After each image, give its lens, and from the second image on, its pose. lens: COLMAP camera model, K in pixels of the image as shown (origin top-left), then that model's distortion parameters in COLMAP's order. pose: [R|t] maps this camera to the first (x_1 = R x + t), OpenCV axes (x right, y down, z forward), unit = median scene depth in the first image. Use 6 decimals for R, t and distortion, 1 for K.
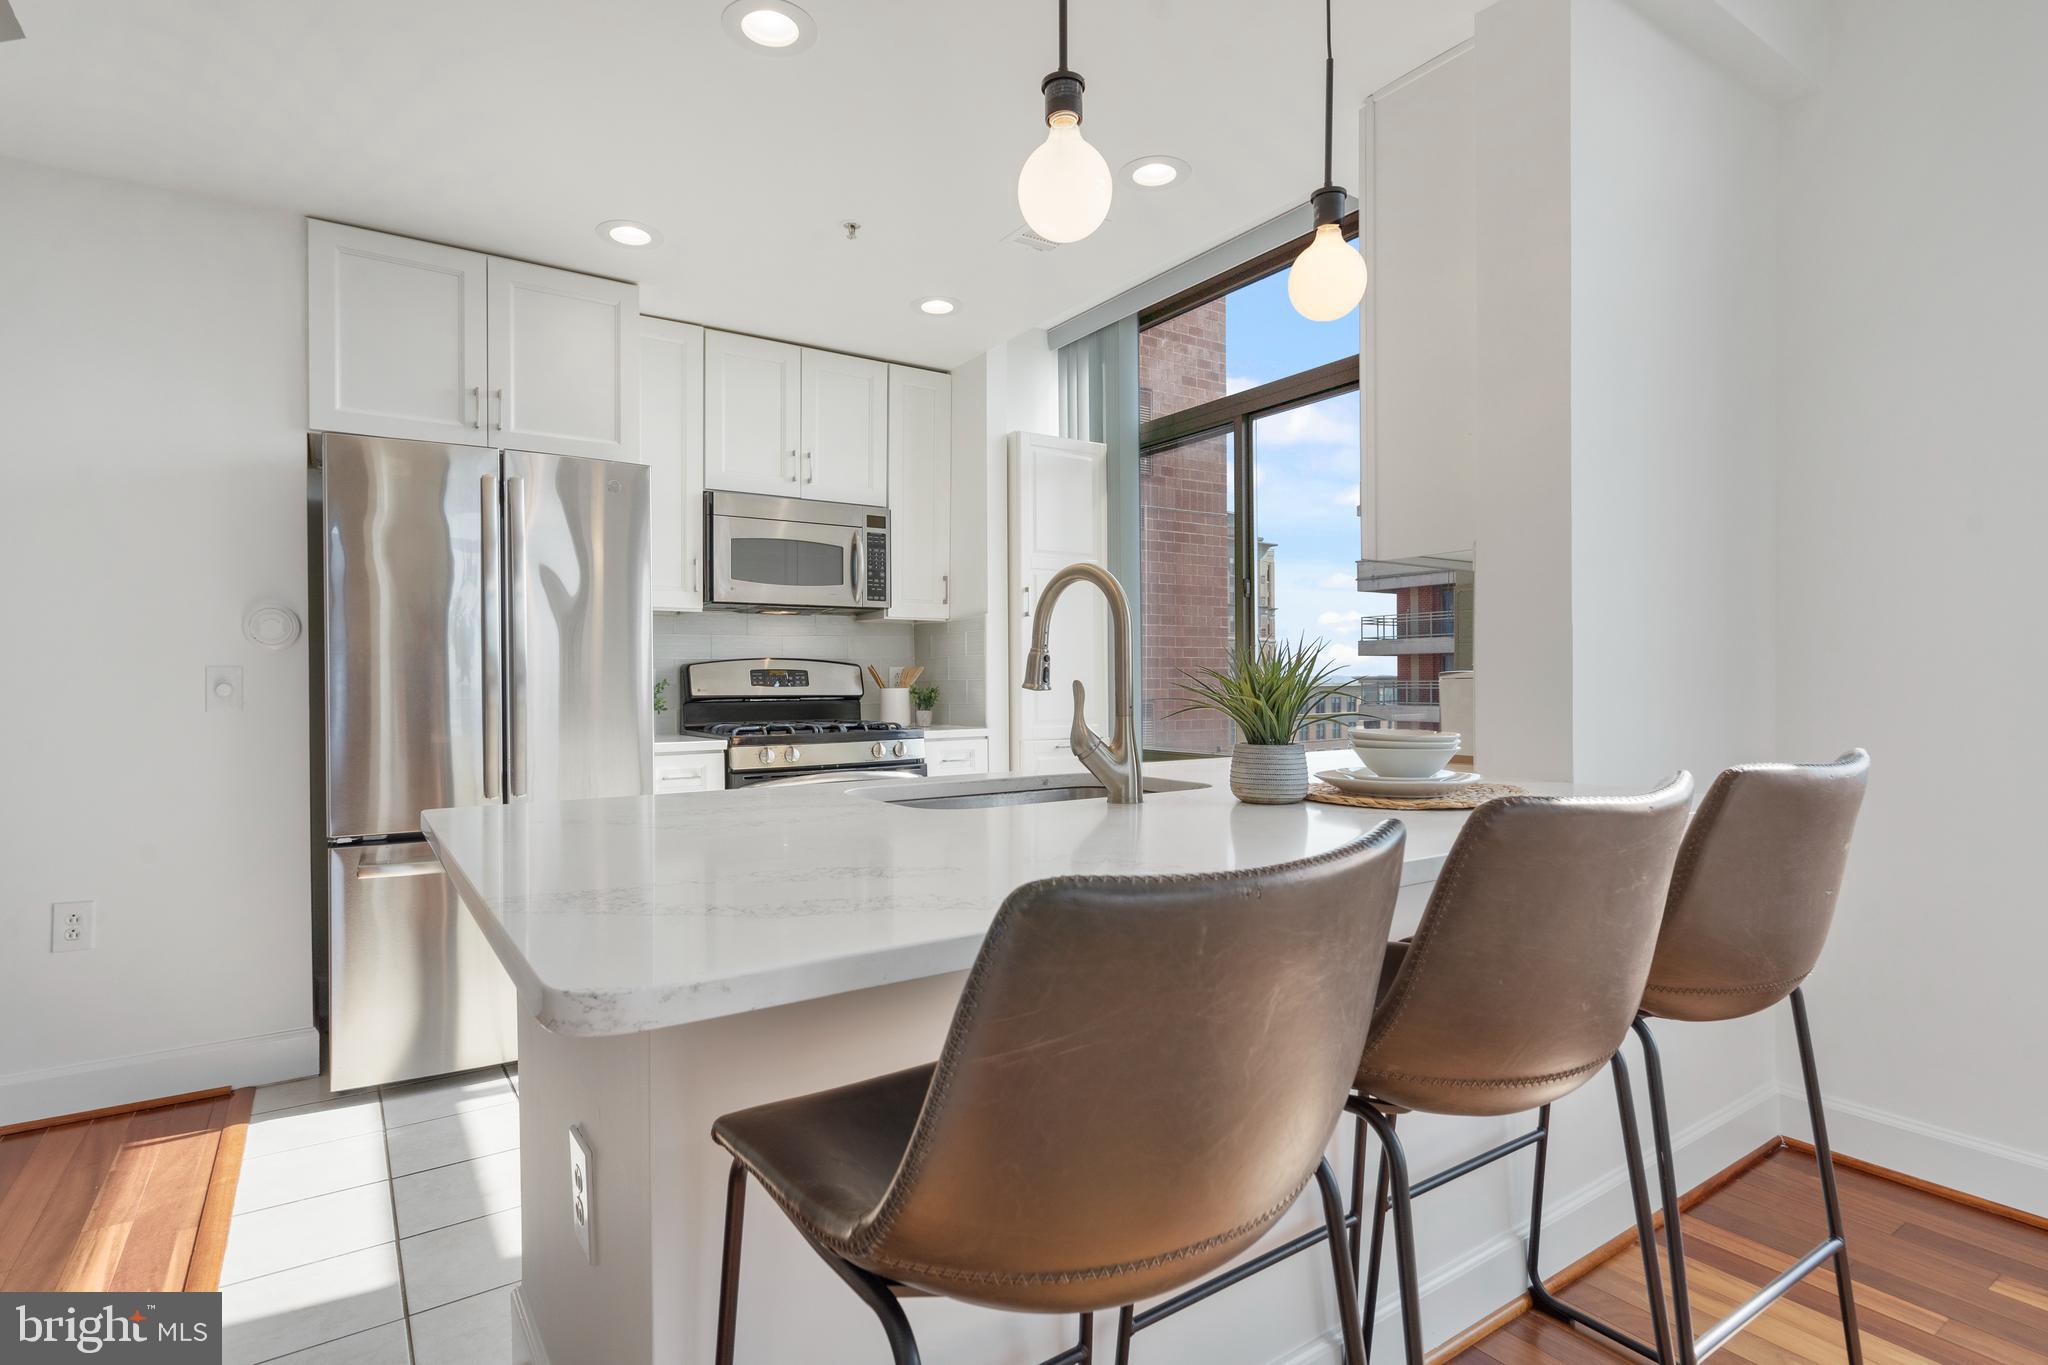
lens RADIAL K [[1010.2, 0, 1020.7], [0, 1010.2, 675.9], [0, 0, 1]] dist [-0.001300, 0.001148]
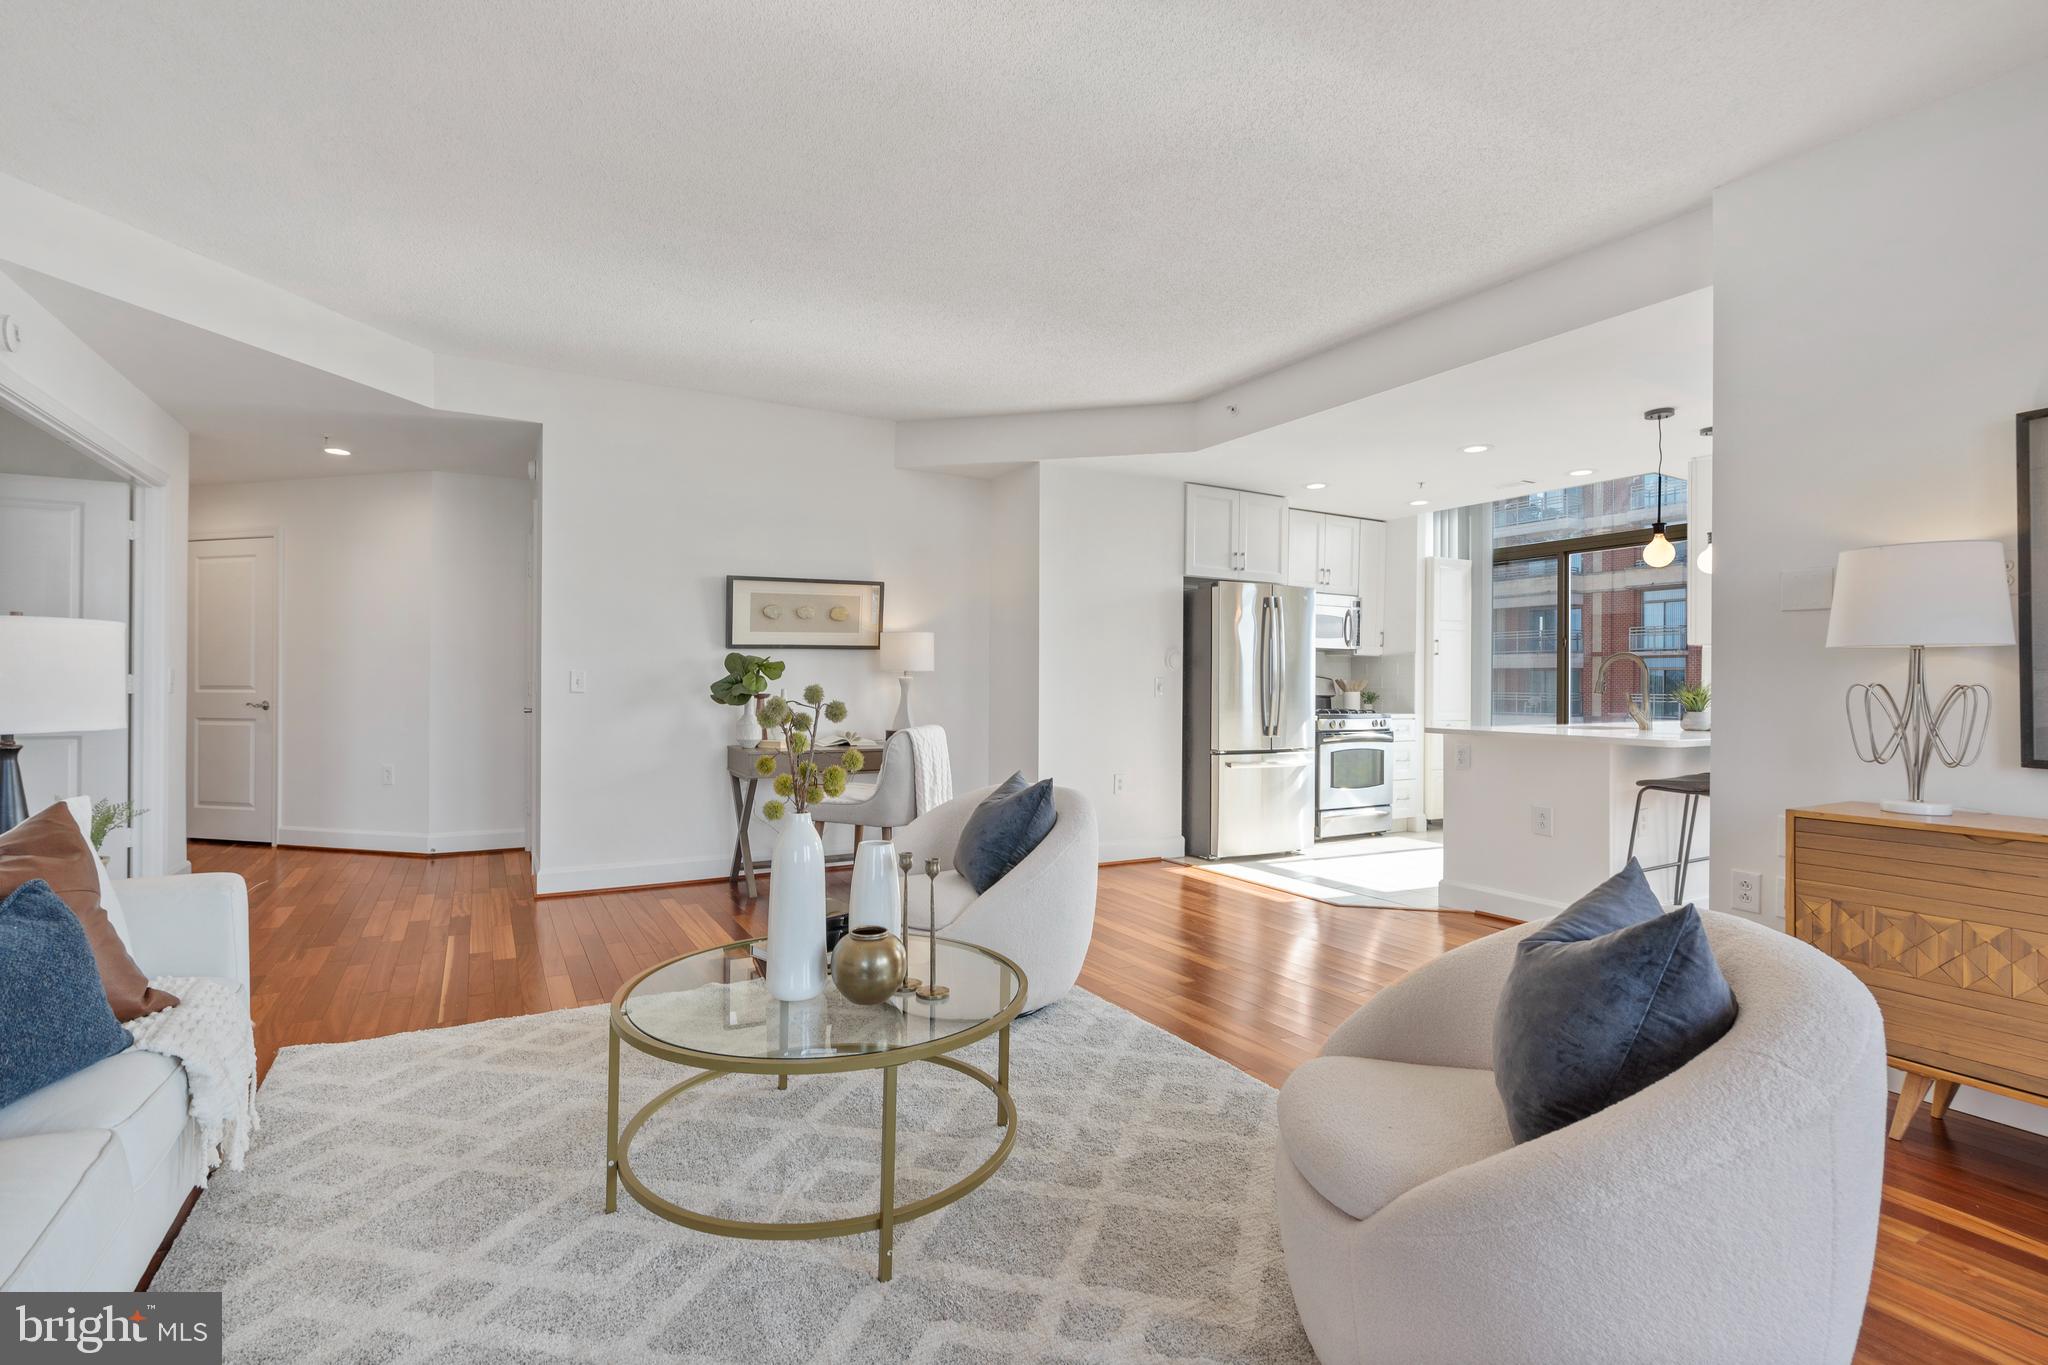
lens RADIAL K [[935.2, 0, 1024.0], [0, 935.2, 682.5], [0, 0, 1]] dist [-0.001749, -0.000138]
pose [[0.996866, 0.014263, -0.077811, -0.647066], [-0.014257, 0.999898, 0.000633, 0.002677], [0.077812, 0.000479, 0.996968, -0.824835]]
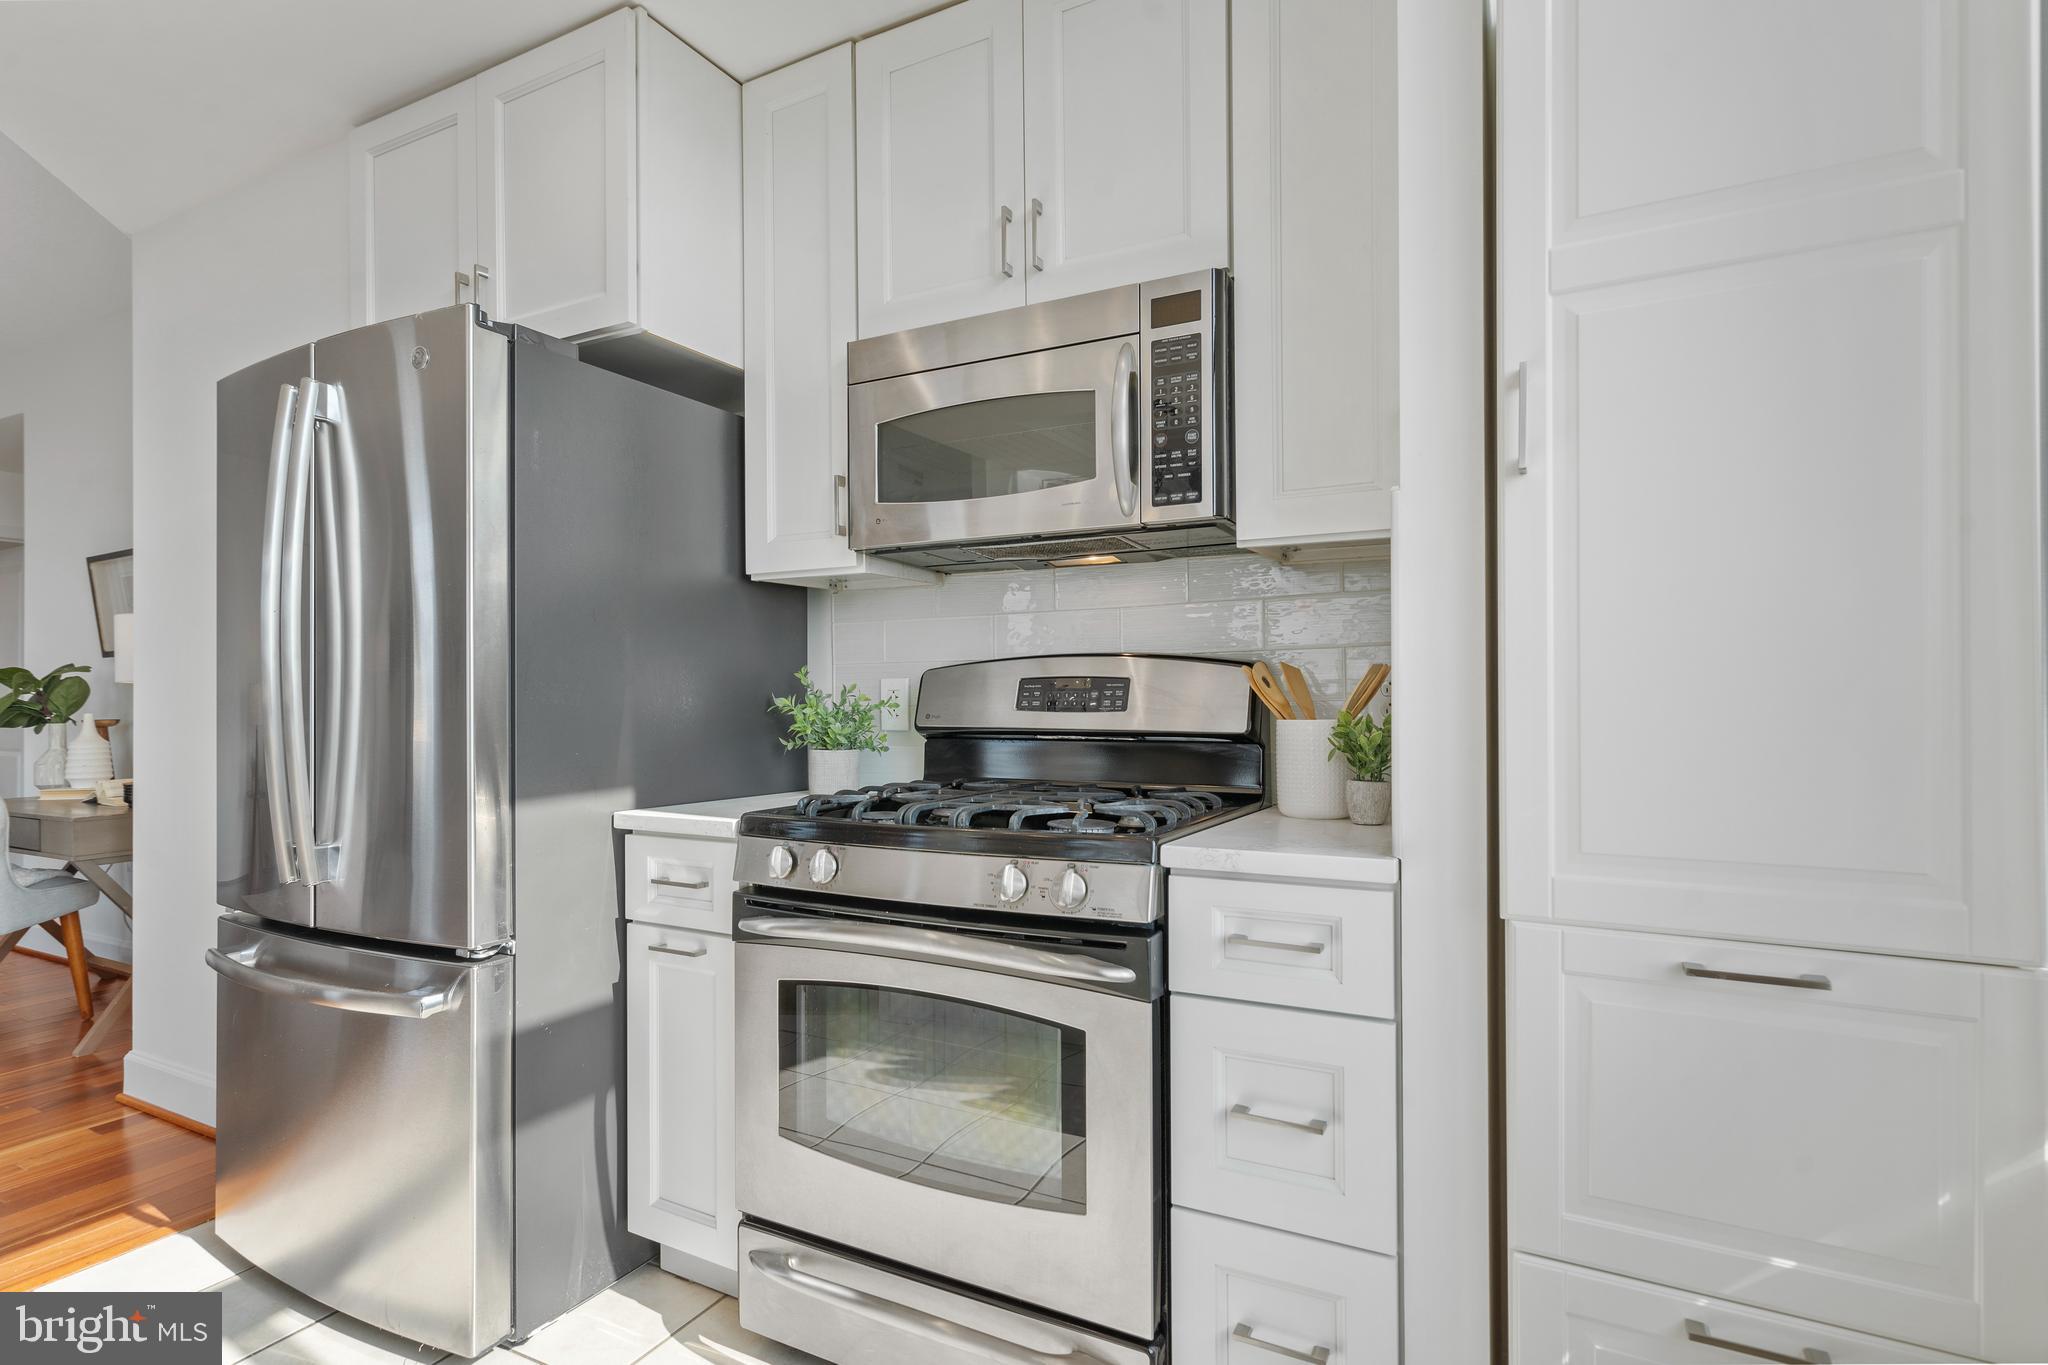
lens RADIAL K [[1028.1, 0, 1024.0], [0, 1028.1, 682.5], [0, 0, 1]] dist [-0.001826, 0.000266]
pose [[0.470441, -0.008339, -0.882392, 0.197513], [0.002934, 0.999965, -0.007886, 0.000255], [0.882426, 0.001121, 0.470449, 0.777668]]
